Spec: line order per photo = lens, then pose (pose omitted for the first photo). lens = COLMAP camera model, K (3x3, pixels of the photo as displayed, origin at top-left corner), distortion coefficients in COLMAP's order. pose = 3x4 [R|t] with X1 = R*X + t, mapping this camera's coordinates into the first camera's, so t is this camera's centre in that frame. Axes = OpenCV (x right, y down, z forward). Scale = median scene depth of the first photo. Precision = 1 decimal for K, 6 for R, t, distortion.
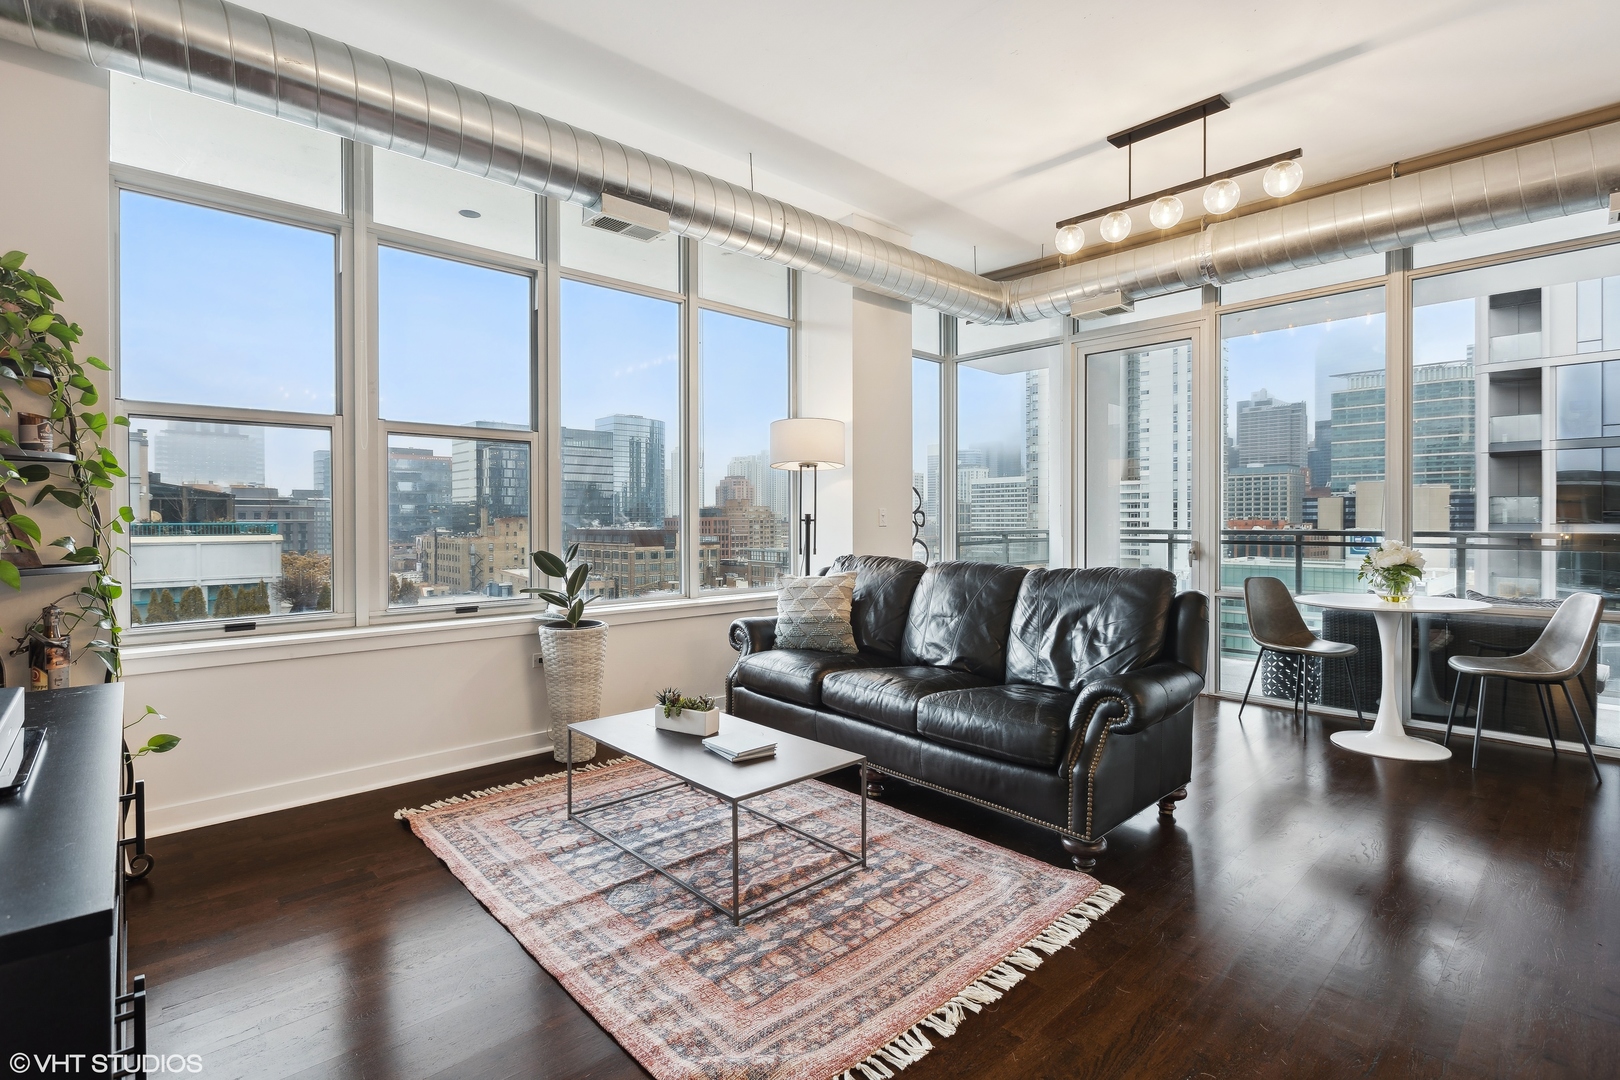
lens RADIAL K [[770.9, 0, 809.4], [0, 770.9, 525.9], [0, 0, 1]] dist [-0.003872, -0.000630]
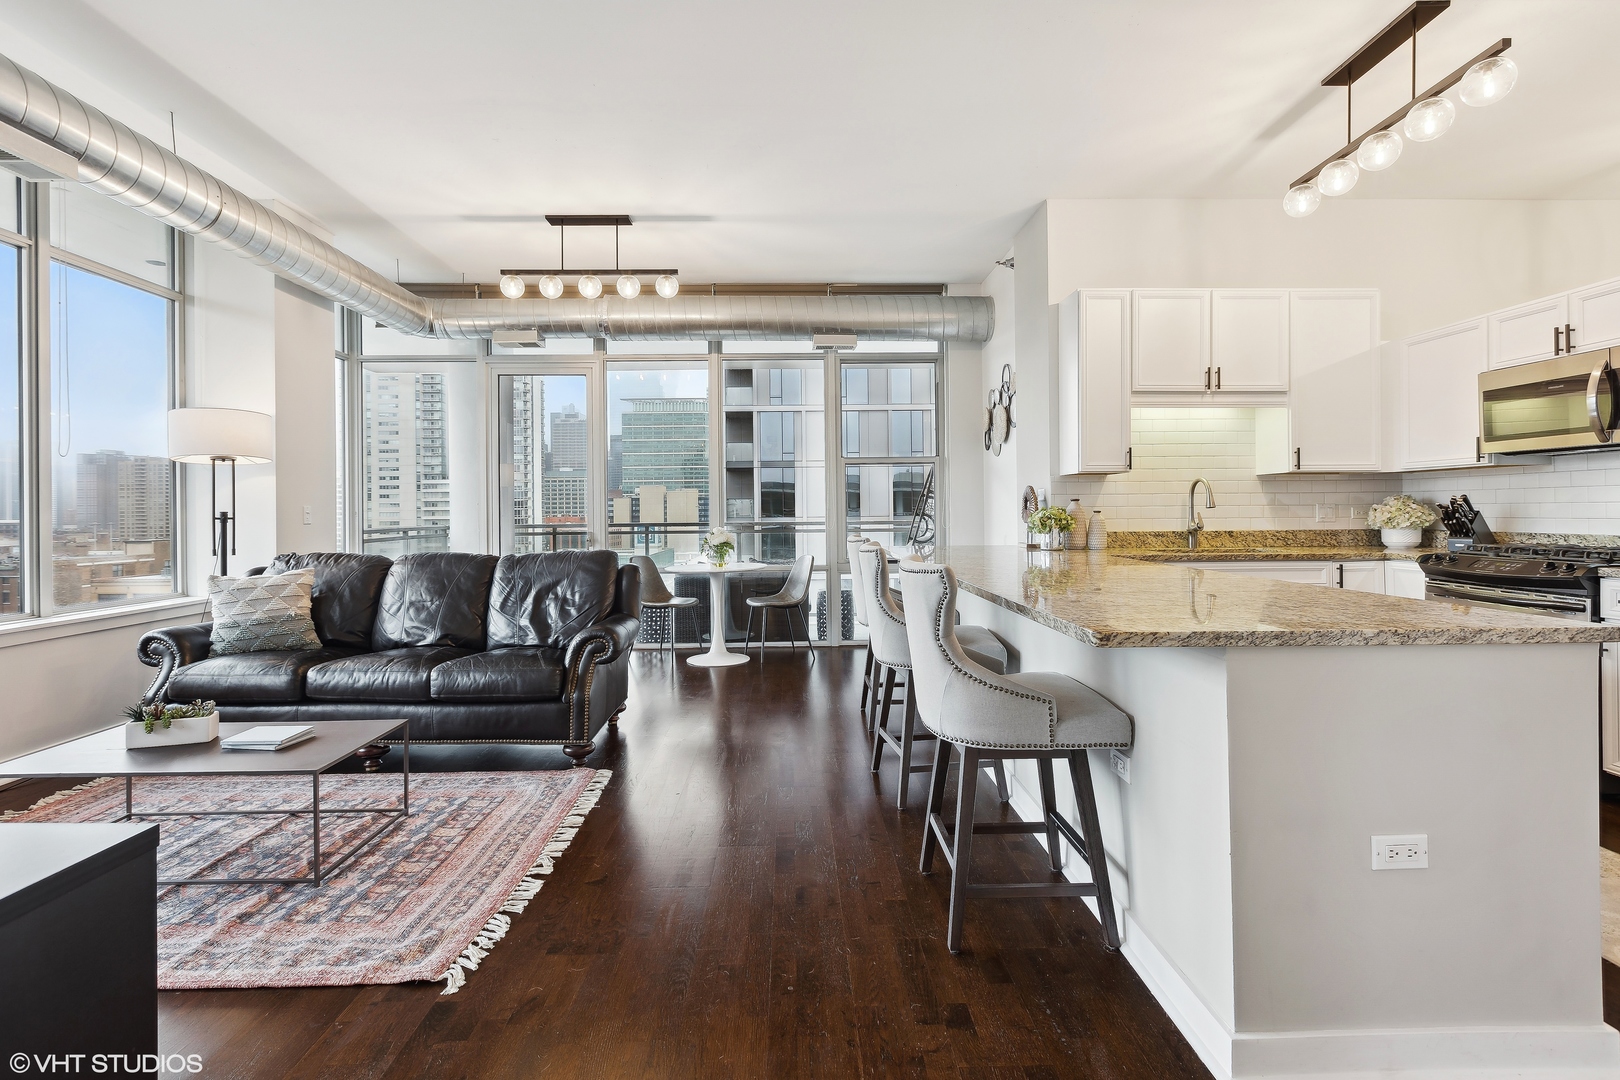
lens RADIAL K [[734.2, 0, 810.8], [0, 734.2, 509.2], [0, 0, 1]] dist [0.000852, 0.000215]
pose [[0.663080, -0.000336, 0.748548, -0.276685], [0.014752, 0.999812, -0.012619, 0.004431], [-0.748403, 0.019410, 0.662960, -0.151812]]
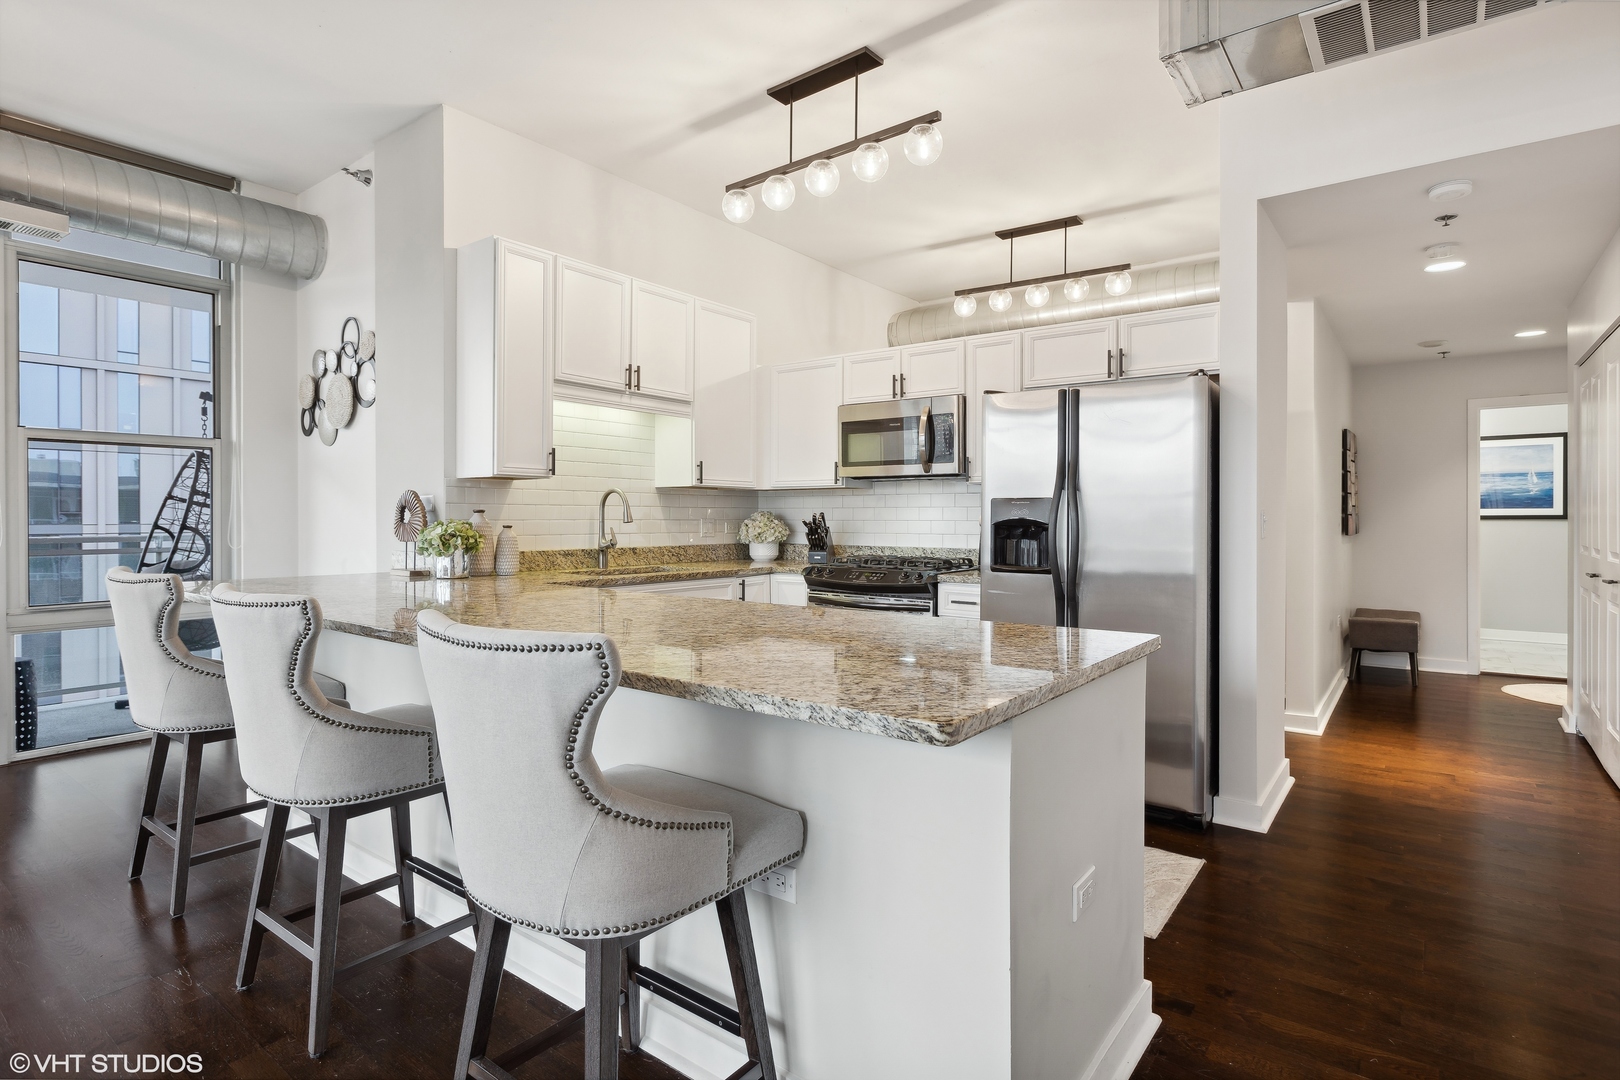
lens RADIAL K [[818.2, 0, 800.1], [0, 818.2, 520.1], [0, 0, 1]] dist [-0.005754, -0.001551]
pose [[-0.161667, -0.000123, 0.986845, -0.145678], [0.010126, 0.999947, 0.001783, -0.007708], [-0.986793, 0.010281, -0.161657, 0.125899]]
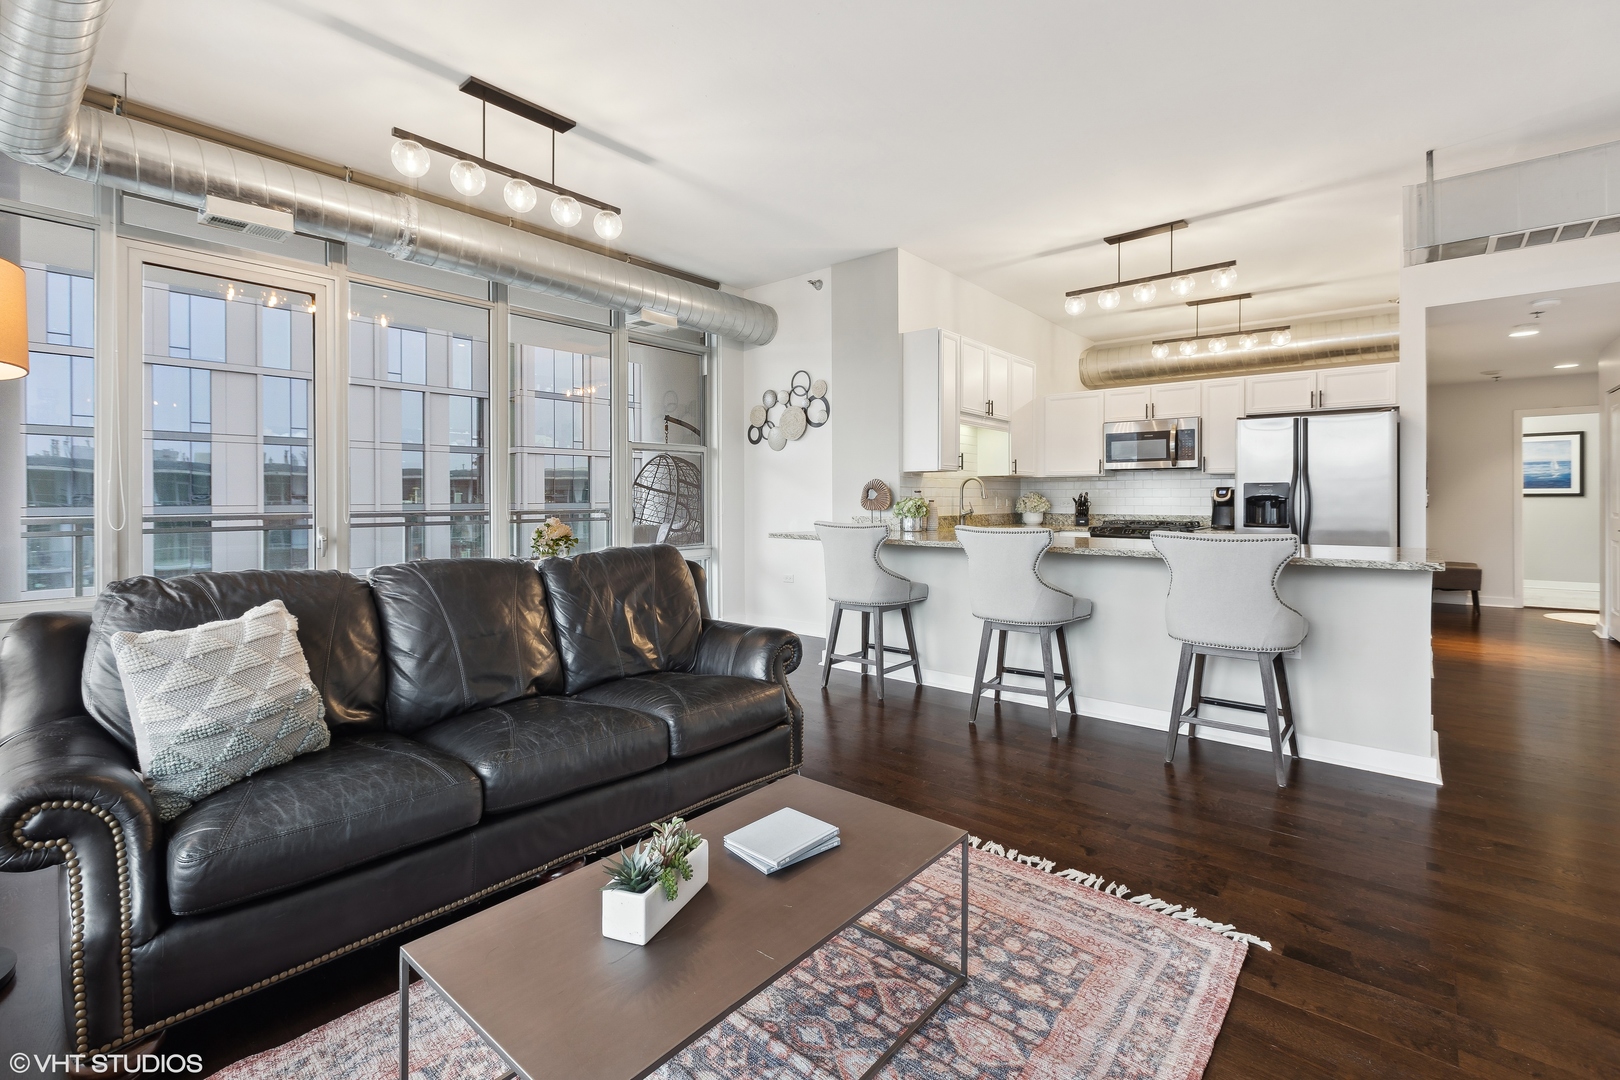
lens RADIAL K [[709.8, 0, 807.0], [0, 709.8, 498.0], [0, 0, 1]] dist [-0.001121, -0.000118]
pose [[-0.109113, 0.003938, 0.994022, -0.567421], [0.012167, 0.999923, -0.002625, -0.006477], [-0.993955, 0.011807, -0.109152, 0.839515]]
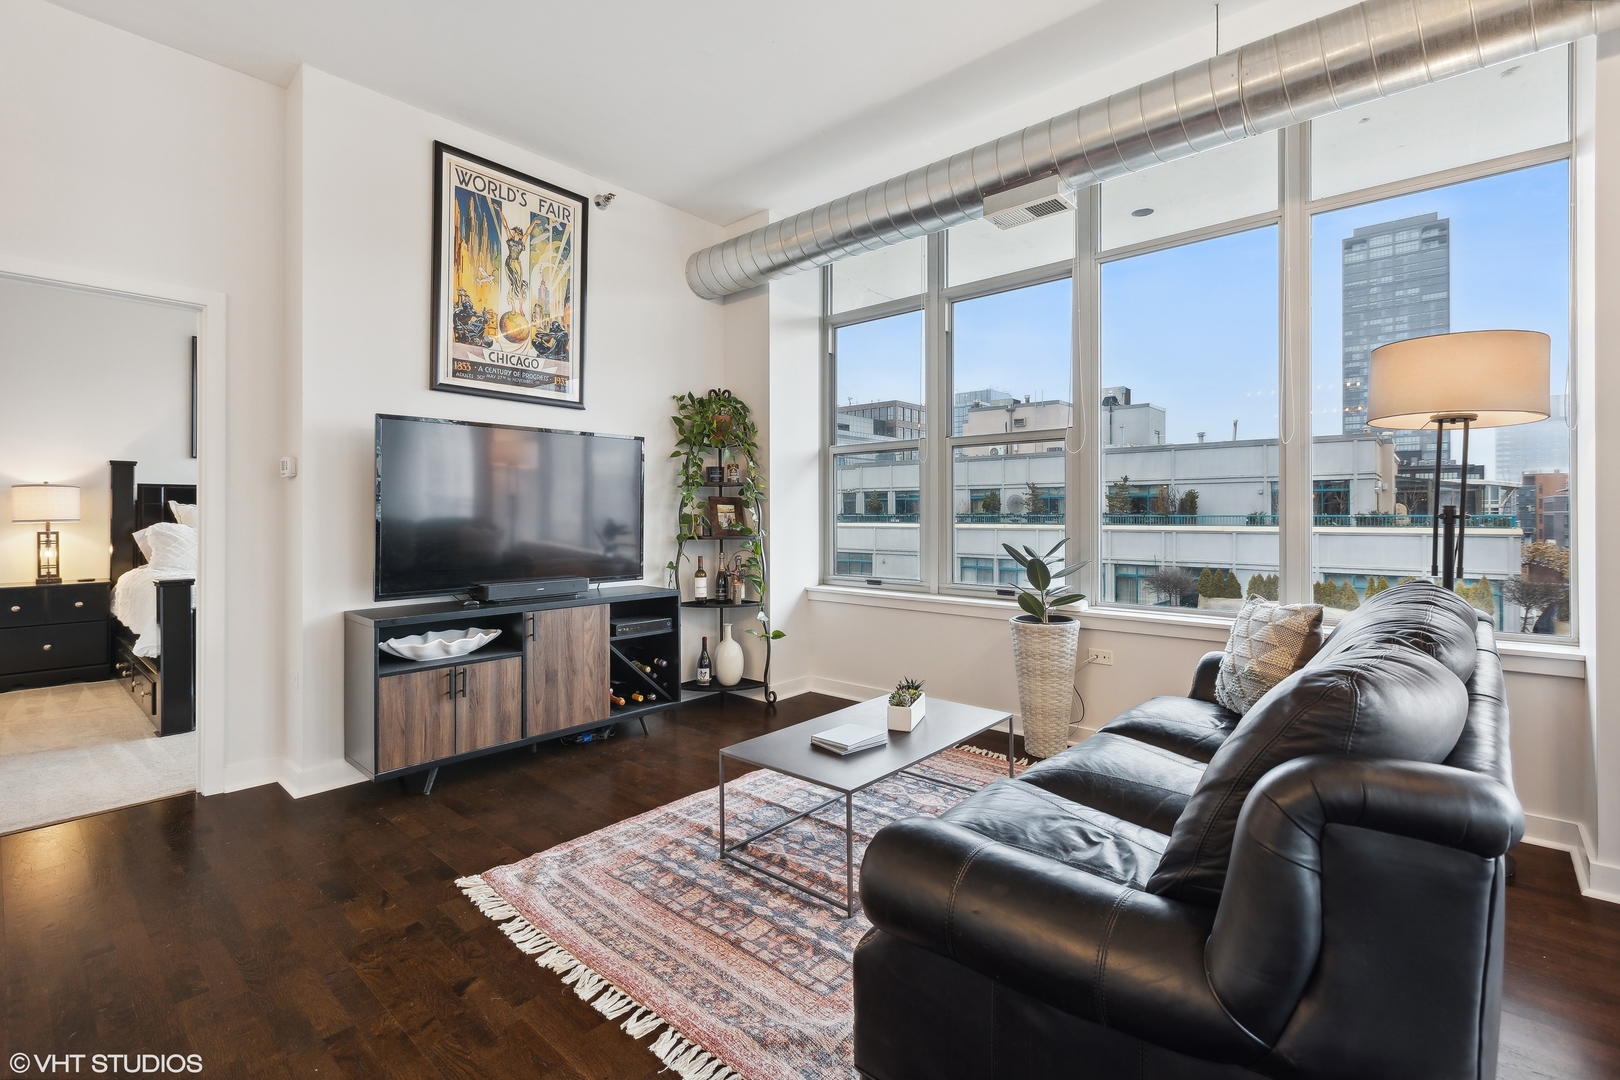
lens RADIAL K [[727.1, 0, 800.2], [0, 727.1, 512.5], [0, 0, 1]] dist [0.002620, 0.000100]
pose [[0.088830, 0.001874, -0.996045, 0.692718], [-0.008270, 0.999965, 0.001144, -0.010475], [0.996012, 0.008135, 0.088843, 0.683781]]
